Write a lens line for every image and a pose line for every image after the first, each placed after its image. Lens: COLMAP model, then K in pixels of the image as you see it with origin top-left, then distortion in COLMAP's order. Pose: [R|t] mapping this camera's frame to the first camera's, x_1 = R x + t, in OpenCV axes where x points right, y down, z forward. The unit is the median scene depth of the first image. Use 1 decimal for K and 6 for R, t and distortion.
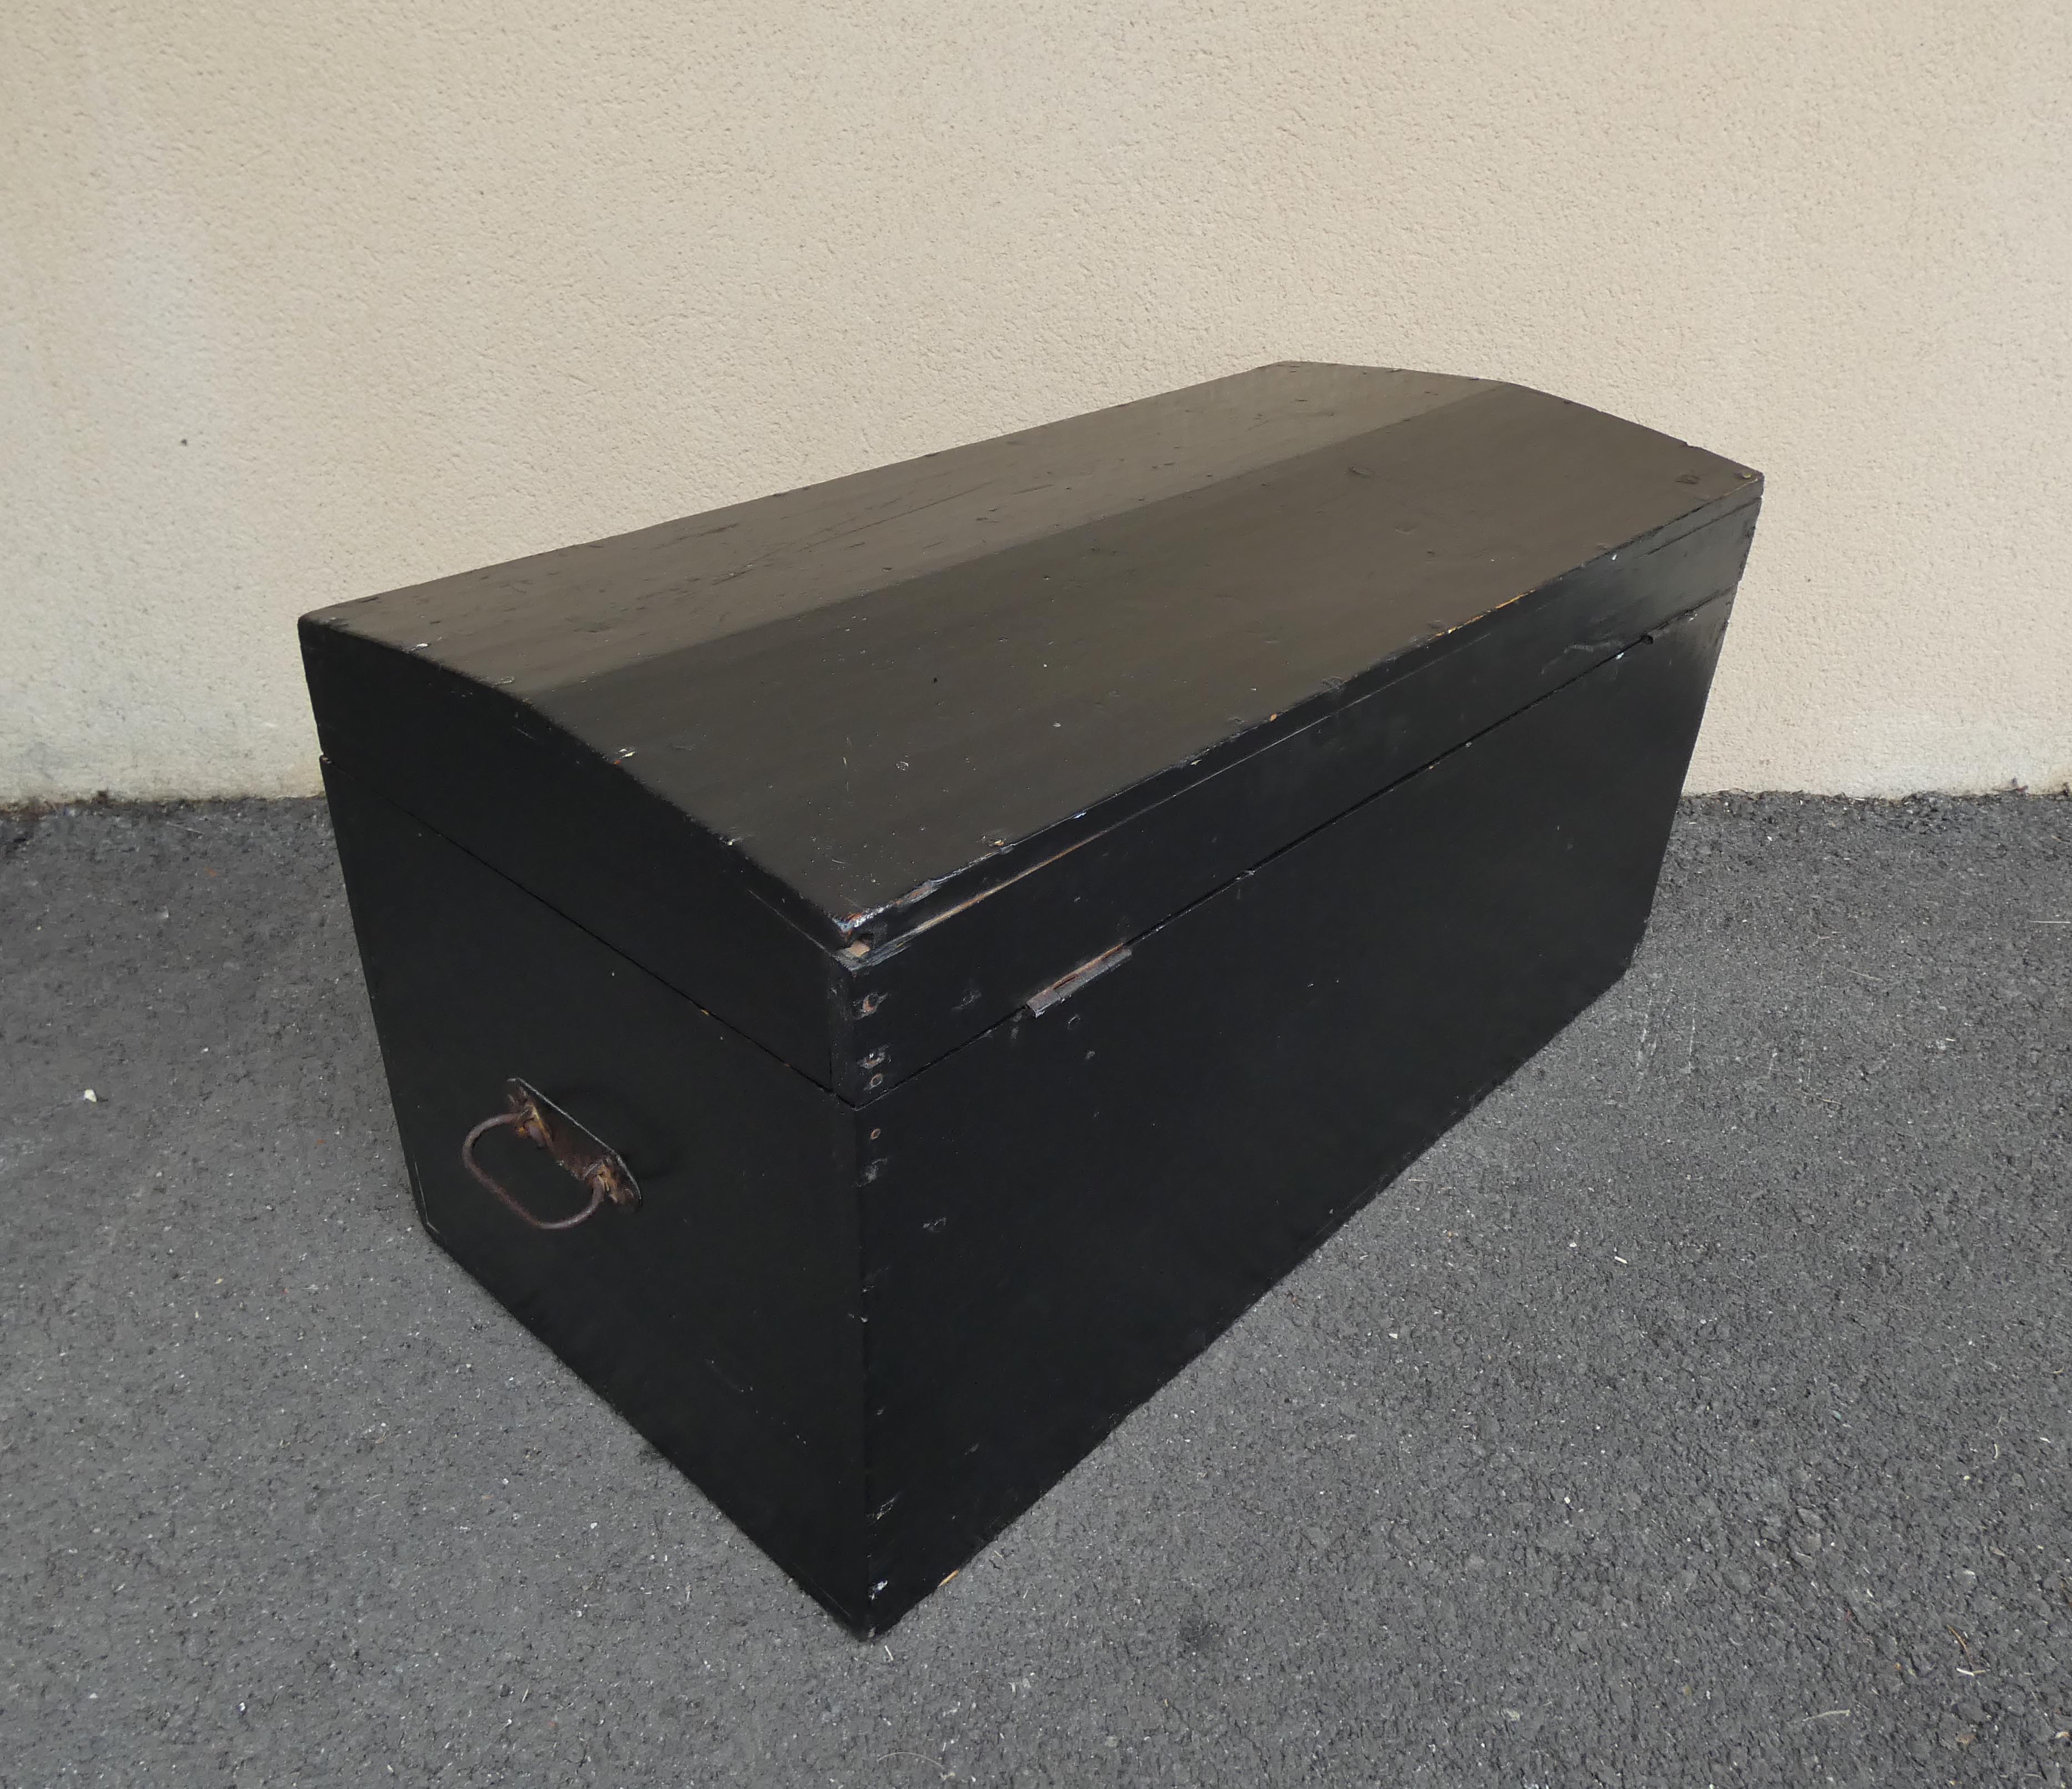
lens RADIAL K [[1618.0, 0, 1049.3], [0, 1618.0, 875.9], [0, 0, 1]] dist [-0.010671, 0.000512]
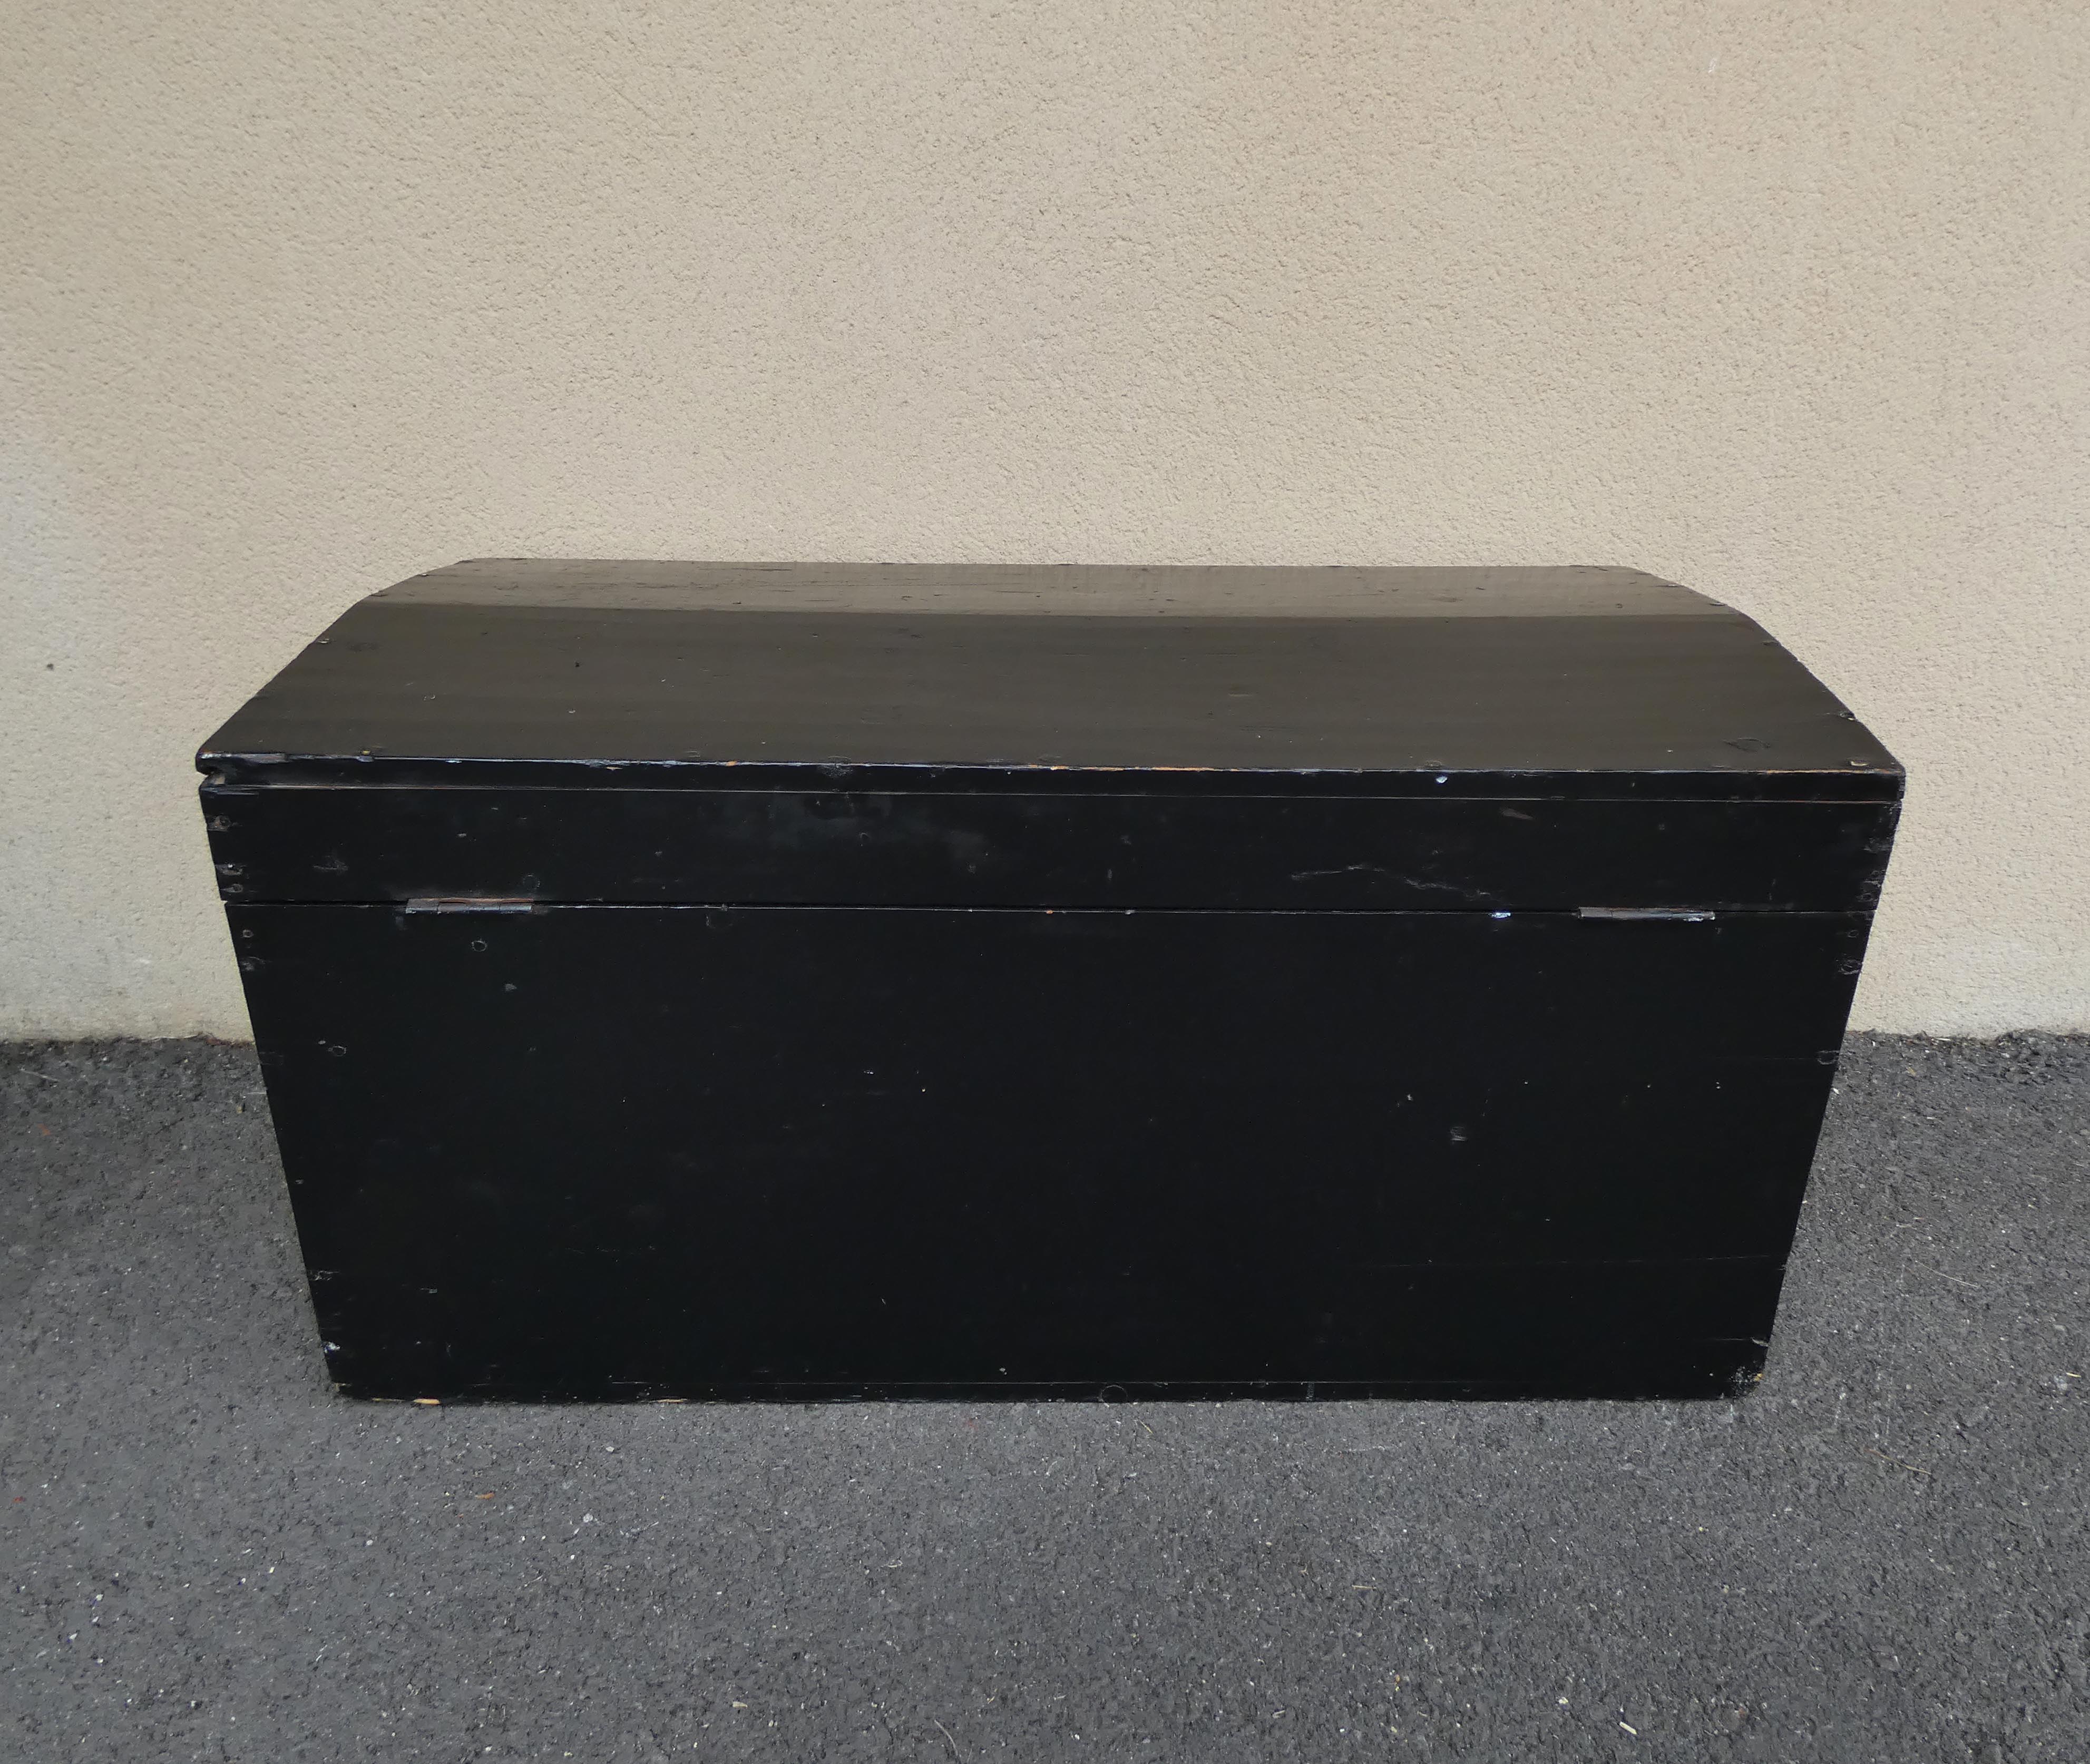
lens RADIAL K [[1529.2, 0, 1064.6], [0, 1529.2, 804.1], [0, 0, 1]] dist [0.002415, -0.011460]
pose [[0.997300, -0.006815, -0.073114, 0.119262], [-0.003991, 0.989182, -0.146637, -0.062868], [0.073323, 0.146533, 0.986485, 0.180079]]
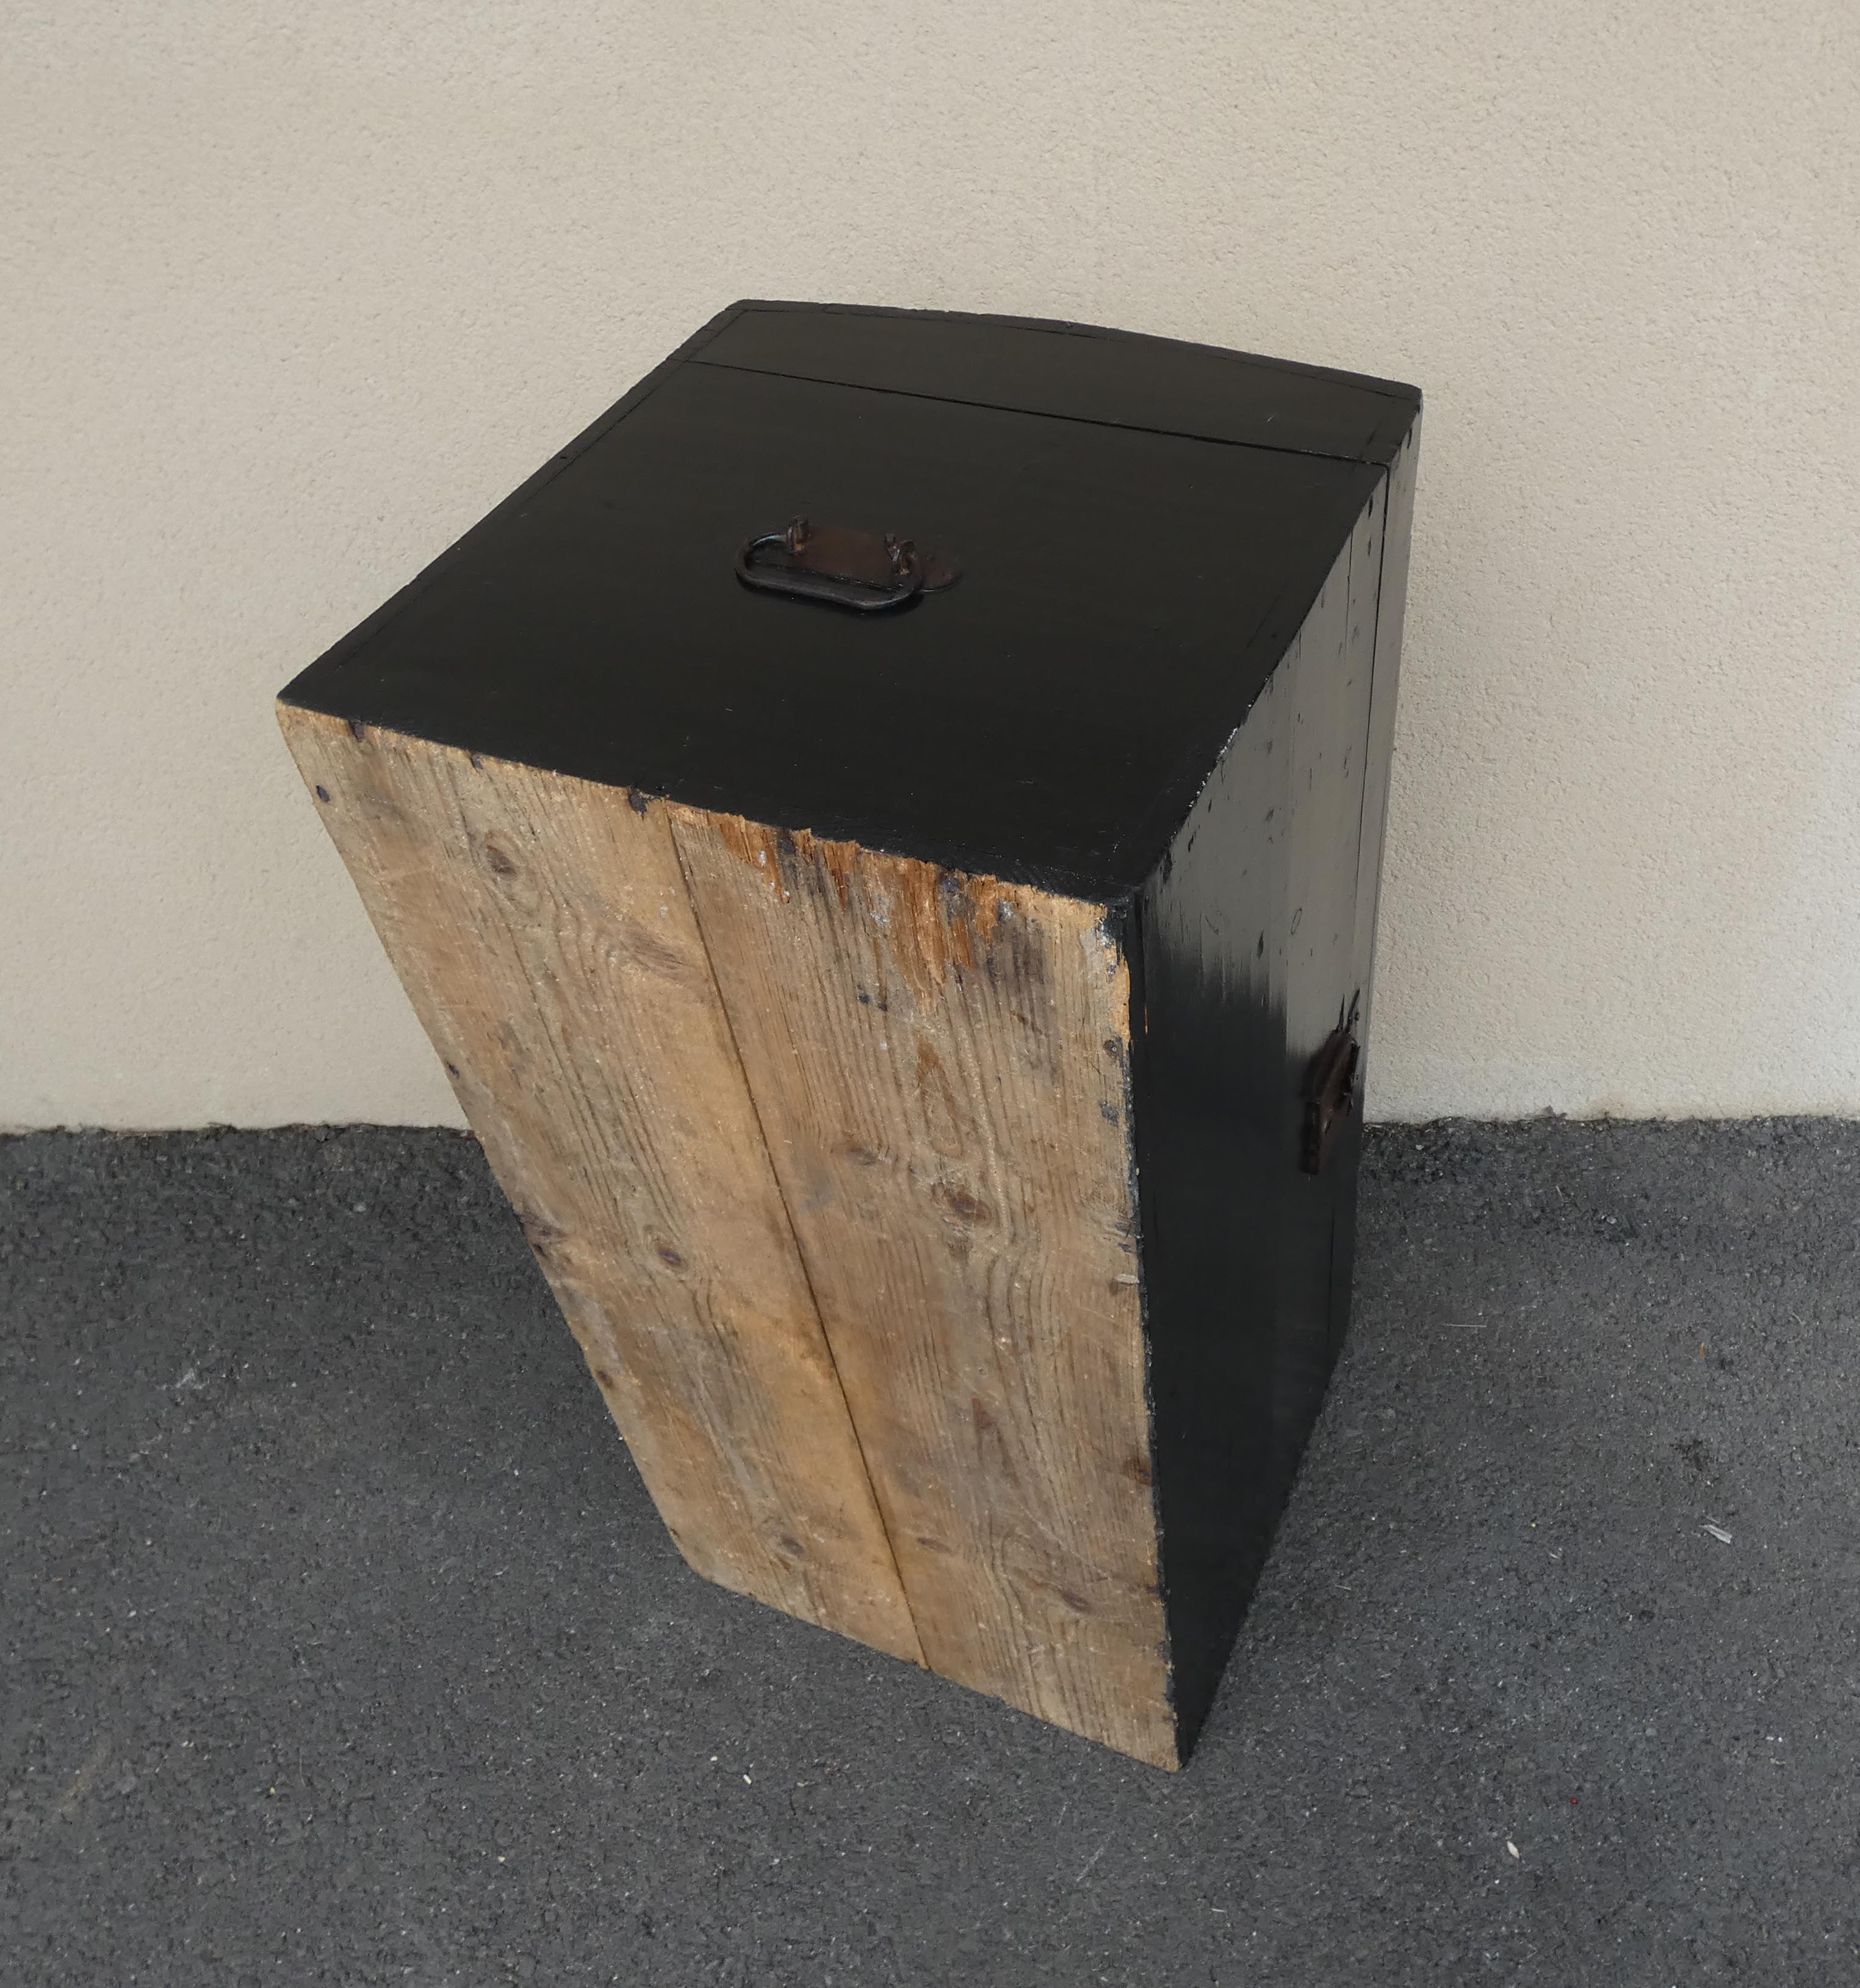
lens RADIAL K [[1768.7, 0, 1030.4], [0, 1768.7, 979.4], [0, 0, 1]] dist [-0.004095, 0.010135]
pose [[0.985999, 0.010448, -0.166425, 0.593629], [0.023824, 0.978970, 0.202610, -0.436458], [0.165042, -0.203738, 0.965014, -0.028923]]
